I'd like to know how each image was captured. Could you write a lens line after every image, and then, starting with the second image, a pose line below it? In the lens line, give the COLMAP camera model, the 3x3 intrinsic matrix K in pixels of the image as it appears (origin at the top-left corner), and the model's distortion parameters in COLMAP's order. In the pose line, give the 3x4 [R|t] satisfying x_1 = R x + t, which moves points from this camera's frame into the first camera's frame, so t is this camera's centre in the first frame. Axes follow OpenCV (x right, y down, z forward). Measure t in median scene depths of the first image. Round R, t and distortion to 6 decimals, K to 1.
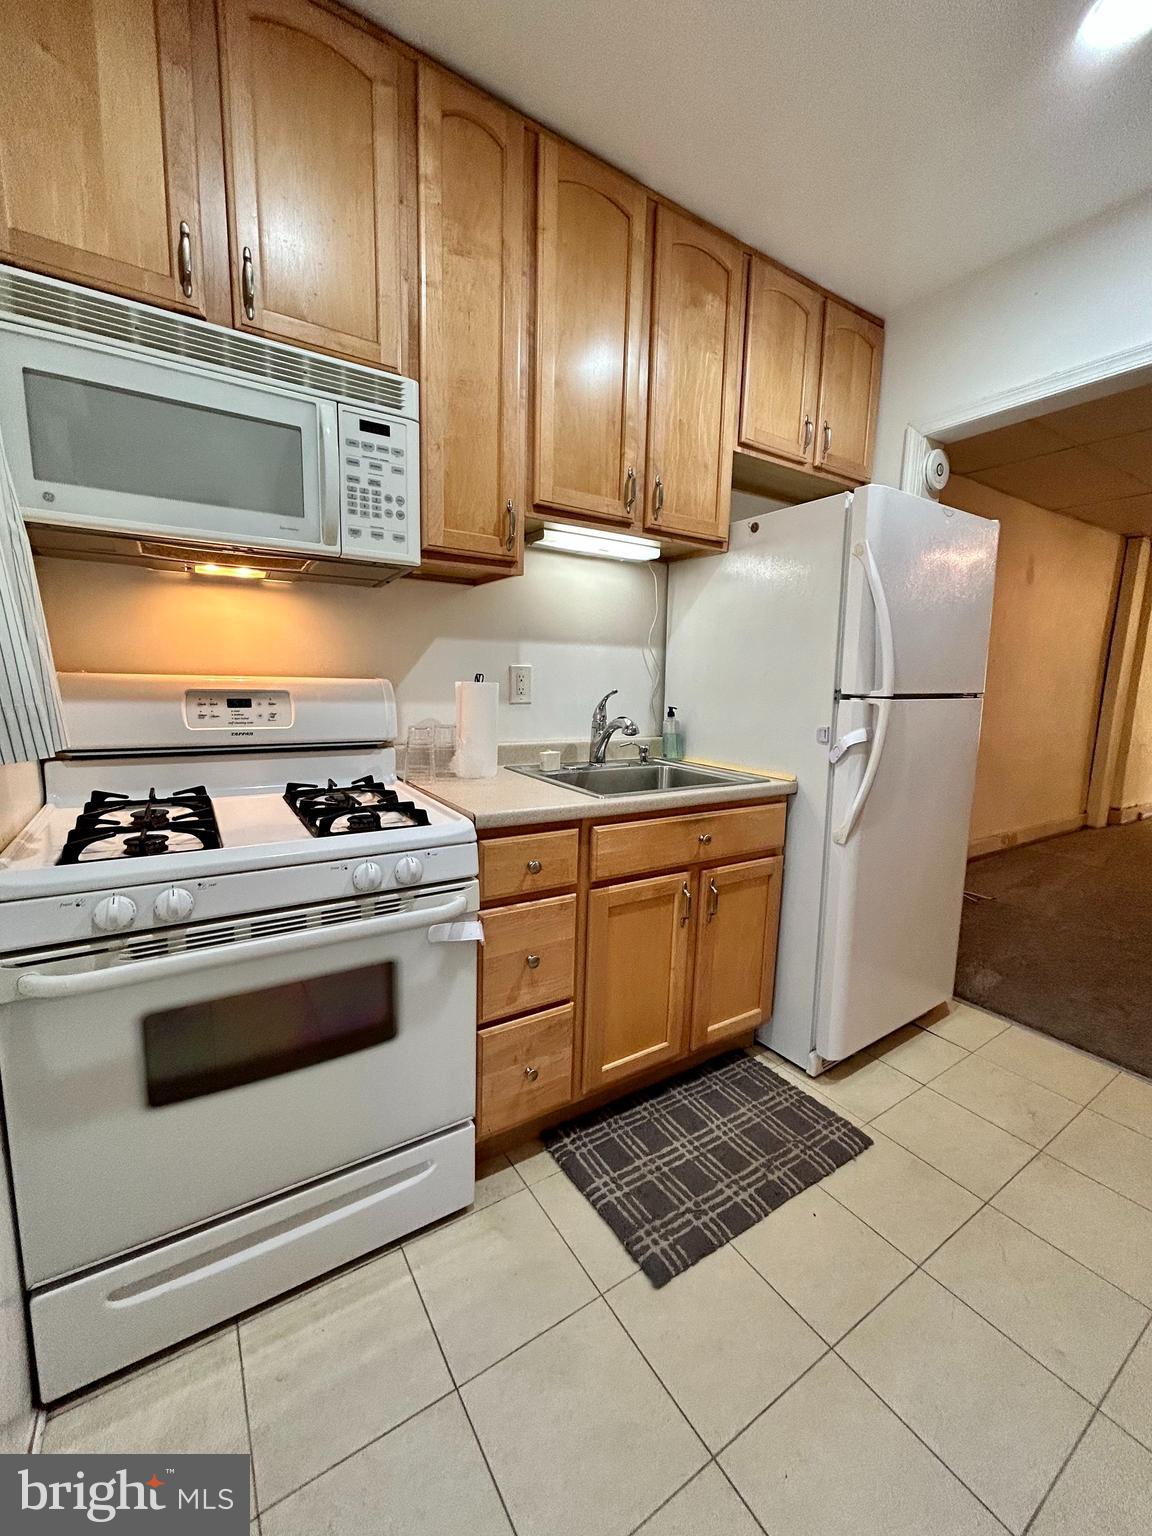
lens RADIAL K [[614.1, 0, 576.0], [0, 614.1, 767.7], [0, 0, 1]] dist [-0.001746, 0.000370]
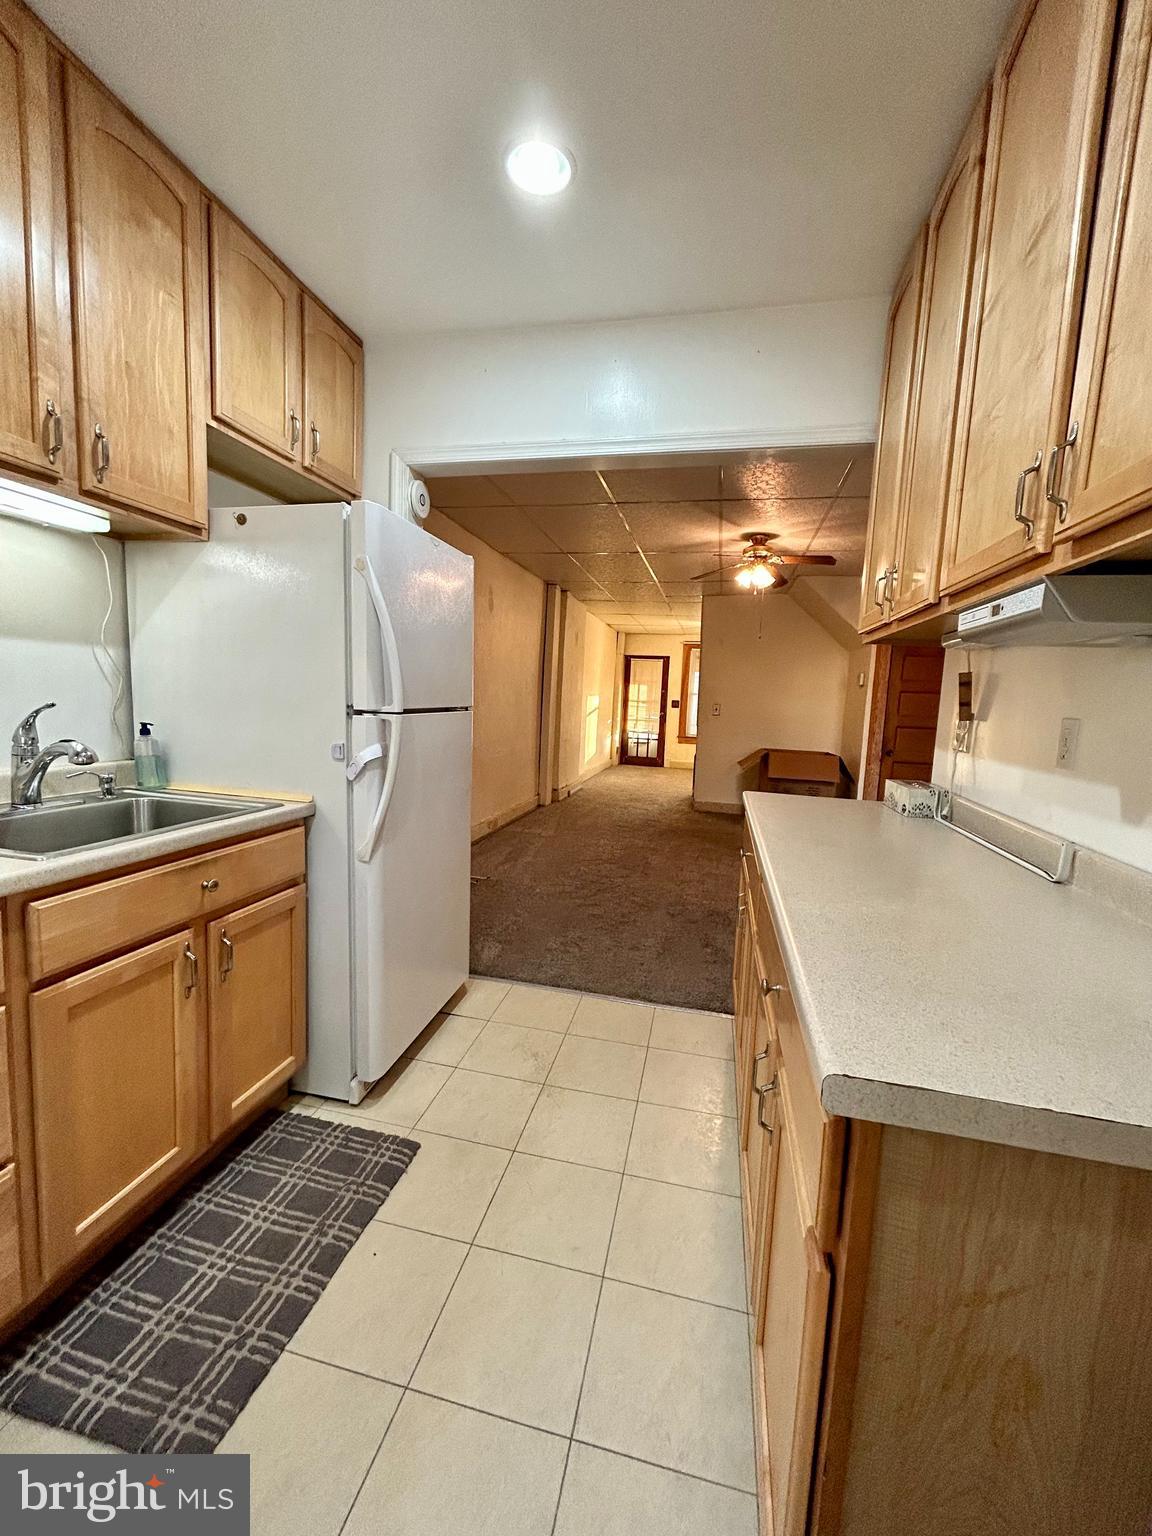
lens RADIAL K [[614.1, 0, 570.8], [0, 614.1, 764.4], [0, 0, 1]] dist [-0.001746, 0.000370]
pose [[0.721509, -0.068723, 0.688986, 0.002893], [0.076058, 0.996907, 0.019788, -0.023842], [-0.688215, 0.038126, 0.724504, 0.055480]]
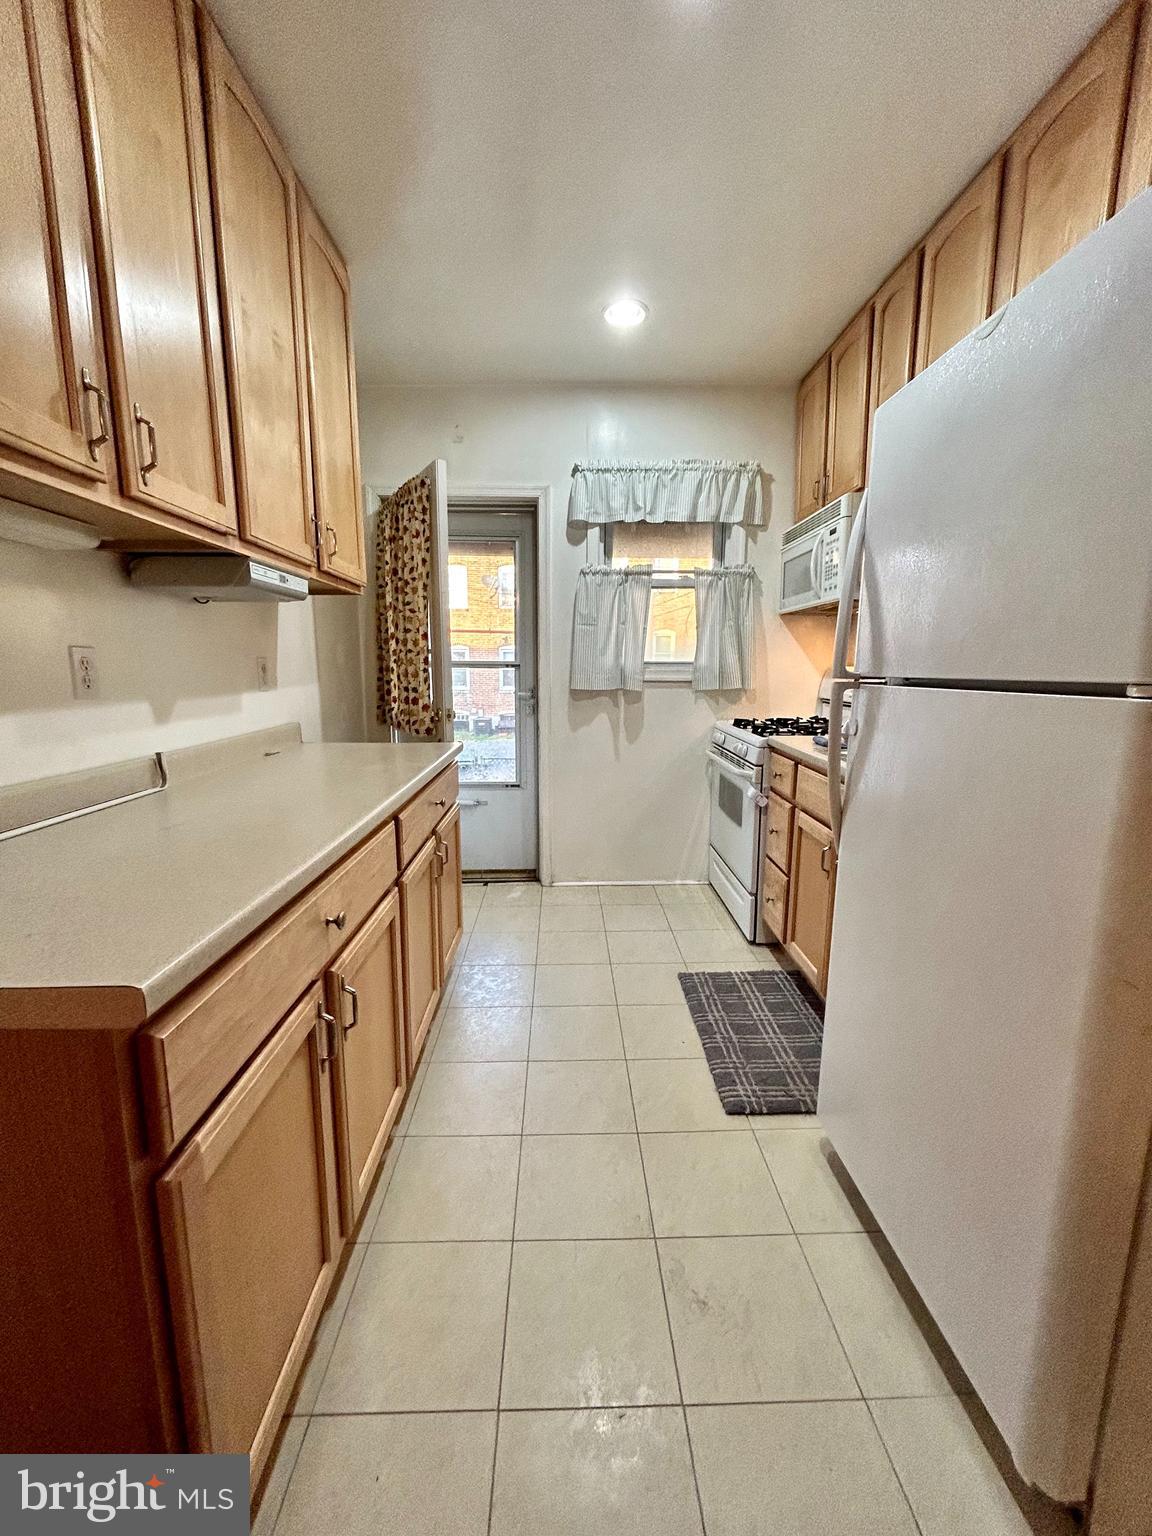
lens RADIAL K [[614.1, 0, 587.4], [0, 614.1, 763.1], [0, 0, 1]] dist [-0.001746, 0.000370]
pose [[-0.514784, 0.107428, -0.850562, 1.346392], [-0.141985, 0.967734, 0.208160, -0.125177], [0.845481, 0.227924, -0.482921, 1.110529]]
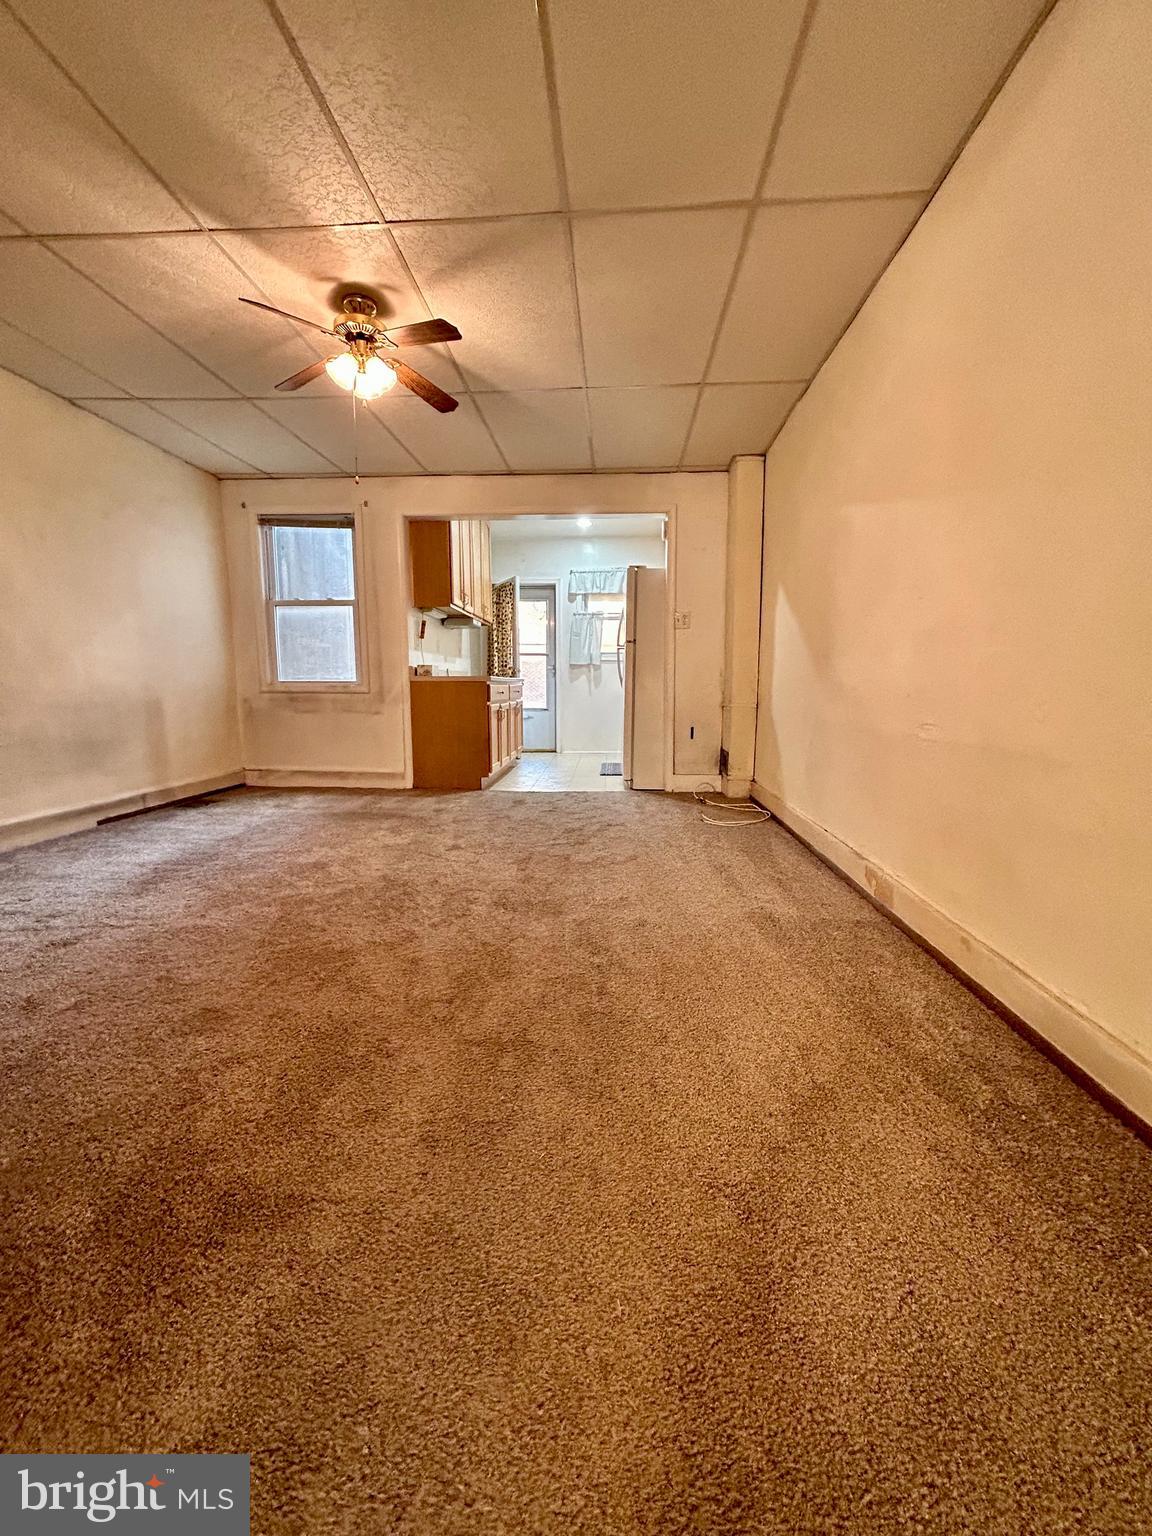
lens RADIAL K [[614.1, 0, 570.9], [0, 614.1, 774.3], [0, 0, 1]] dist [-0.001746, 0.000370]
pose [[-0.608865, 0.089910, -0.788162, 3.189562], [-0.135968, 0.967025, 0.215350, -0.128482], [0.781535, 0.238284, -0.576562, 2.763339]]
